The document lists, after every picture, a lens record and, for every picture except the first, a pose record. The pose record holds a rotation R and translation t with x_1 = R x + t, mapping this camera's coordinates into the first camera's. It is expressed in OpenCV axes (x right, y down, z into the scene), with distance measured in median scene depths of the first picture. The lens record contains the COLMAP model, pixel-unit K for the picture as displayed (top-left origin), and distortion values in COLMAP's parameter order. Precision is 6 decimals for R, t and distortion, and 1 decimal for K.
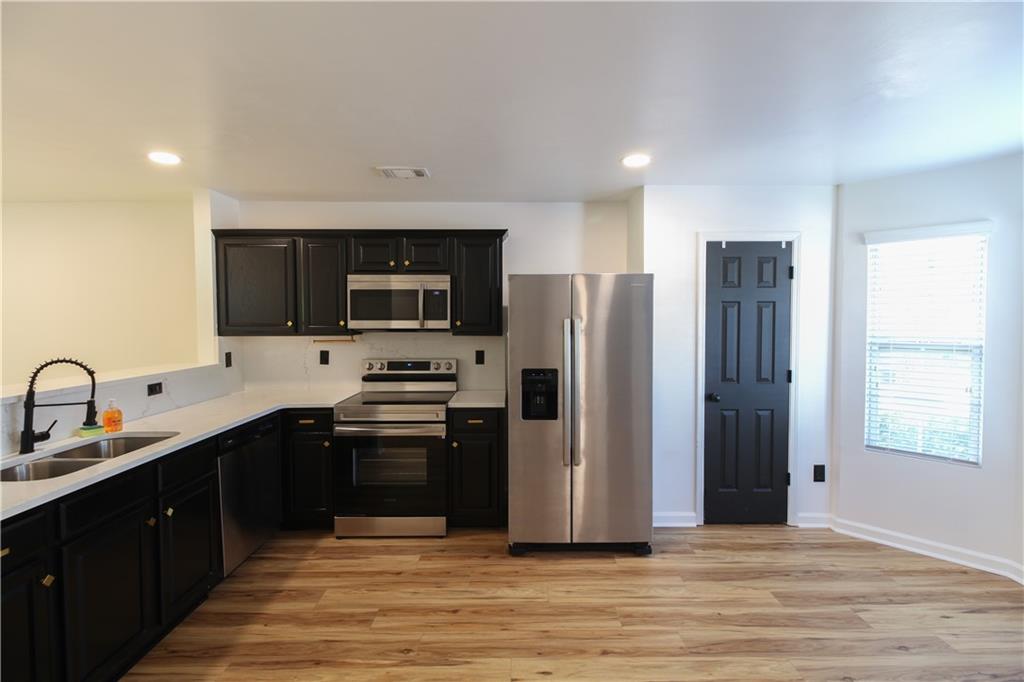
lens RADIAL K [[467.7, 0, 515.9], [0, 467.7, 331.6], [0, 0, 1]] dist [0.016534, -0.011986]
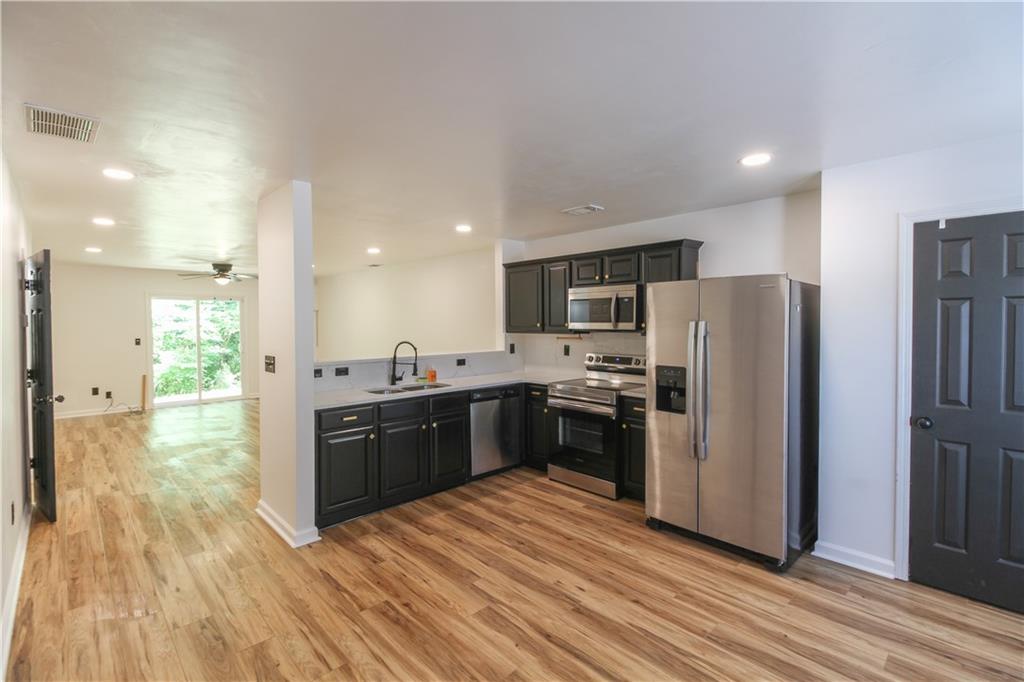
lens RADIAL K [[467.7, 0, 515.3], [0, 467.7, 332.6], [0, 0, 1]] dist [0.016534, -0.011986]
pose [[0.686825, 0.016516, -0.726636, 0.550962], [-0.019505, 0.999801, 0.004288, 0.001754], [0.726561, 0.011228, 0.687010, -0.031423]]
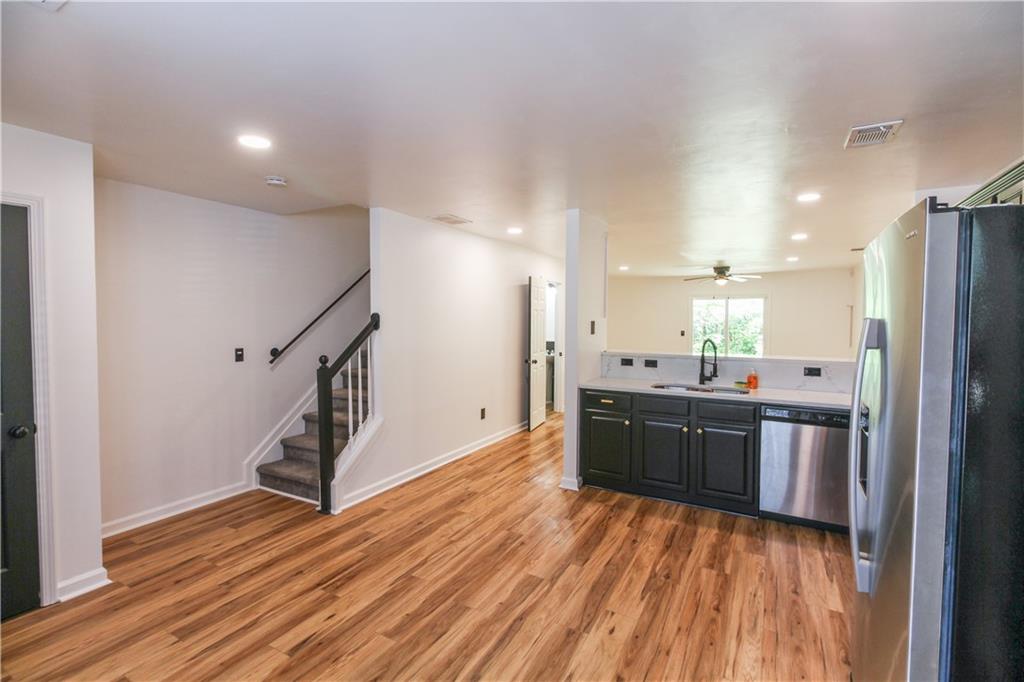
lens RADIAL K [[467.7, 0, 514.2], [0, 467.7, 327.5], [0, 0, 1]] dist [0.016534, -0.011986]
pose [[-0.495160, 0.018179, -0.868612, 0.717602], [-0.028253, 0.998915, 0.037012, -0.025469], [0.868342, 0.042868, -0.494109, 0.825612]]
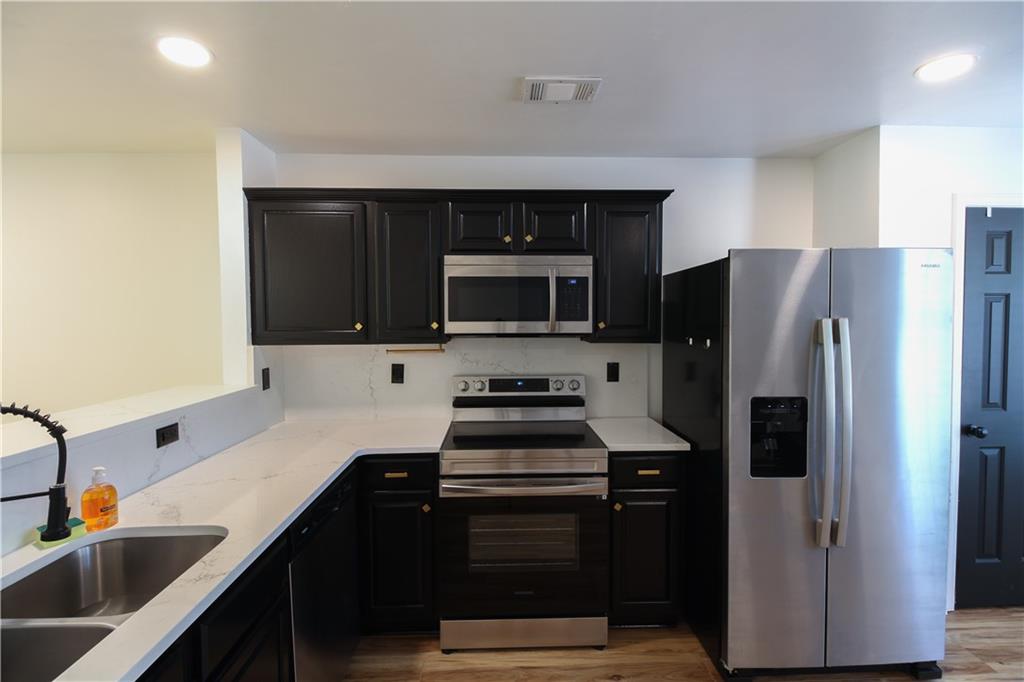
lens RADIAL K [[467.7, 0, 514.5], [0, 467.7, 332.0], [0, 0, 1]] dist [0.016534, -0.011986]
pose [[0.999624, -0.002989, 0.027266, -0.298009], [0.002975, 0.999995, 0.000554, -0.009567], [-0.027268, -0.000472, 0.999628, 0.336959]]
